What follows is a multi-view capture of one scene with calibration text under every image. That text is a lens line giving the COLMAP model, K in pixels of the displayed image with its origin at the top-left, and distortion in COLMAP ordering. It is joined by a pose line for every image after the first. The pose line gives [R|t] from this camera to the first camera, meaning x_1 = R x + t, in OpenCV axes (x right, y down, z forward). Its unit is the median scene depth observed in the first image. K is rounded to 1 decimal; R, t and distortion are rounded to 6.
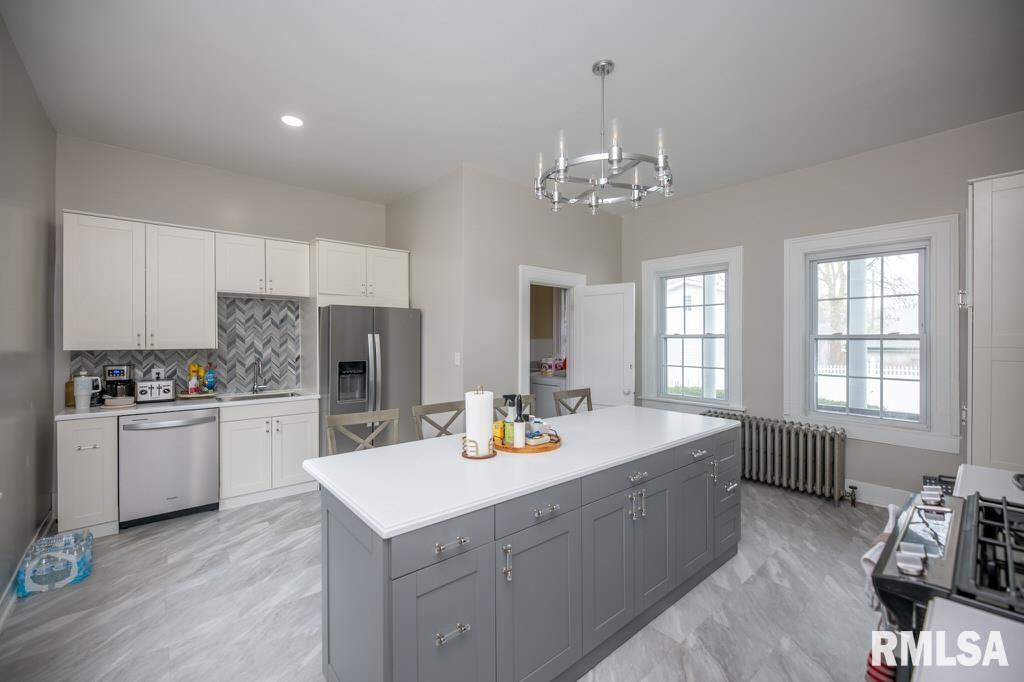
lens RADIAL K [[424.3, 0, 524.6], [0, 424.3, 338.4], [0, 0, 1]] dist [-0.002648, -0.002495]
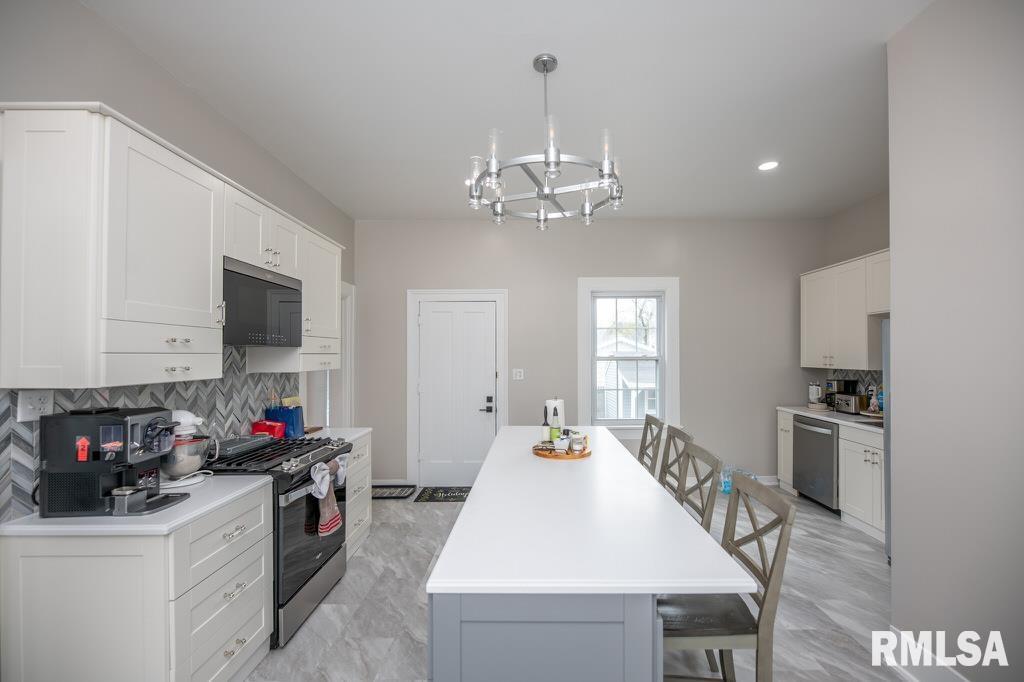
lens RADIAL K [[424.3, 0, 518.3], [0, 424.3, 349.5], [0, 0, 1]] dist [-0.002648, -0.002495]
pose [[-0.685377, -0.003885, -0.728178, 0.577610], [0.005293, 0.999933, -0.010317, -0.019943], [0.728169, -0.010925, -0.685310, 1.040482]]
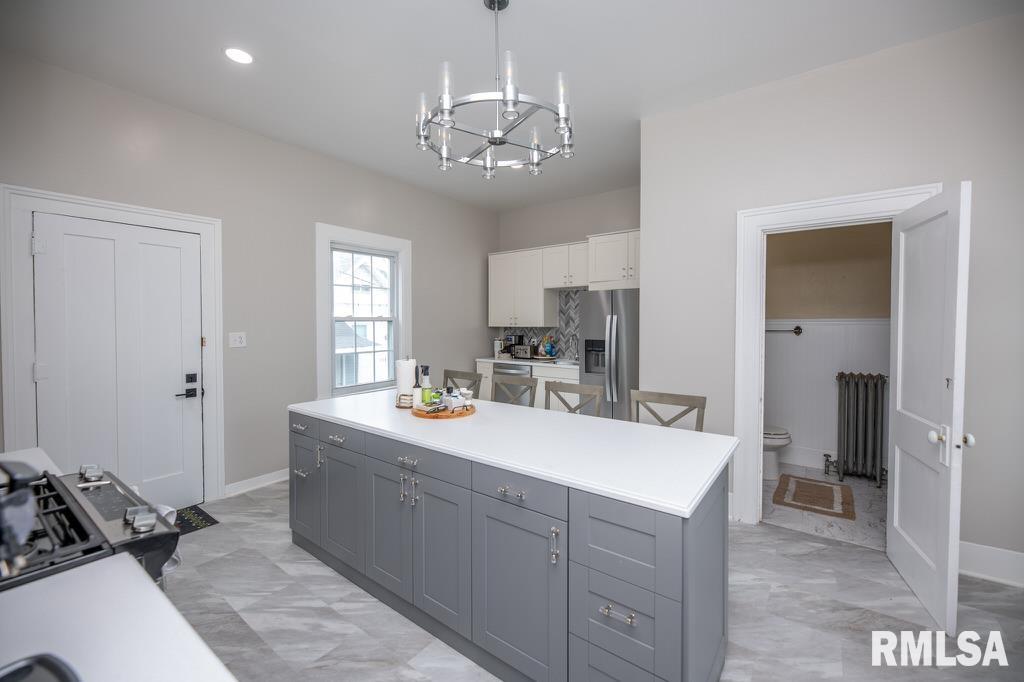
lens RADIAL K [[424.3, 0, 502.4], [0, 424.3, 331.6], [0, 0, 1]] dist [-0.002648, -0.002495]
pose [[0.187051, 0.023457, -0.982070, 0.673026], [0.003735, 0.999691, 0.024589, 0.003093], [0.982343, -0.008267, 0.186905, 0.553883]]
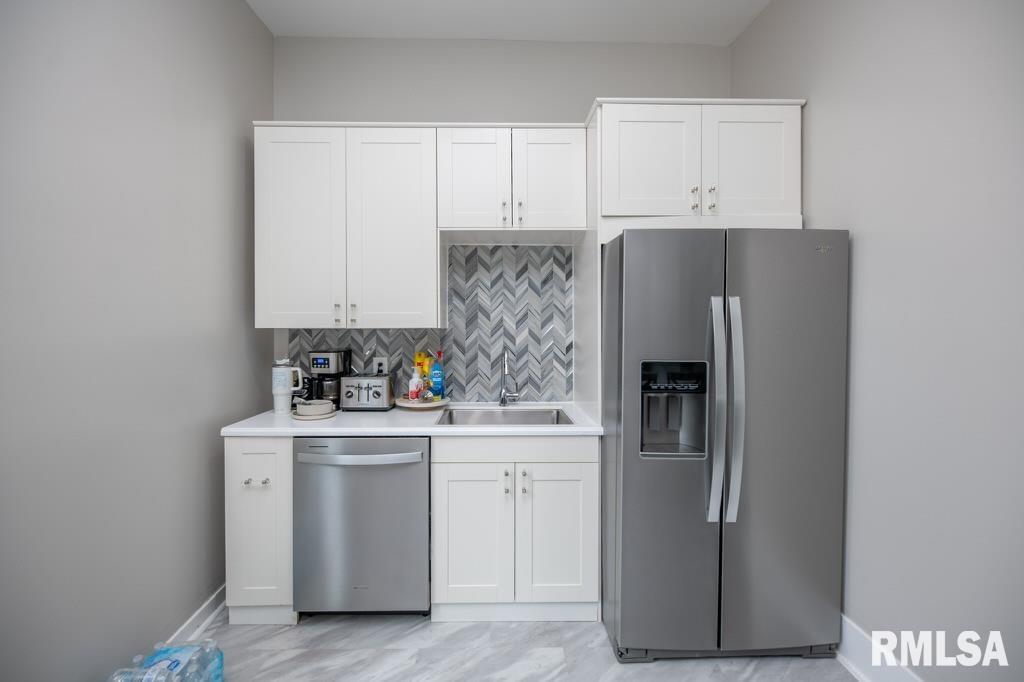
lens RADIAL K [[424.3, 0, 505.9], [0, 424.3, 328.4], [0, 0, 1]] dist [-0.002648, -0.002495]
pose [[0.765965, 0.008097, -0.642831, -0.269428], [-0.000836, 0.999932, 0.011600, 0.016694], [0.642882, -0.008348, 0.765920, 0.585156]]
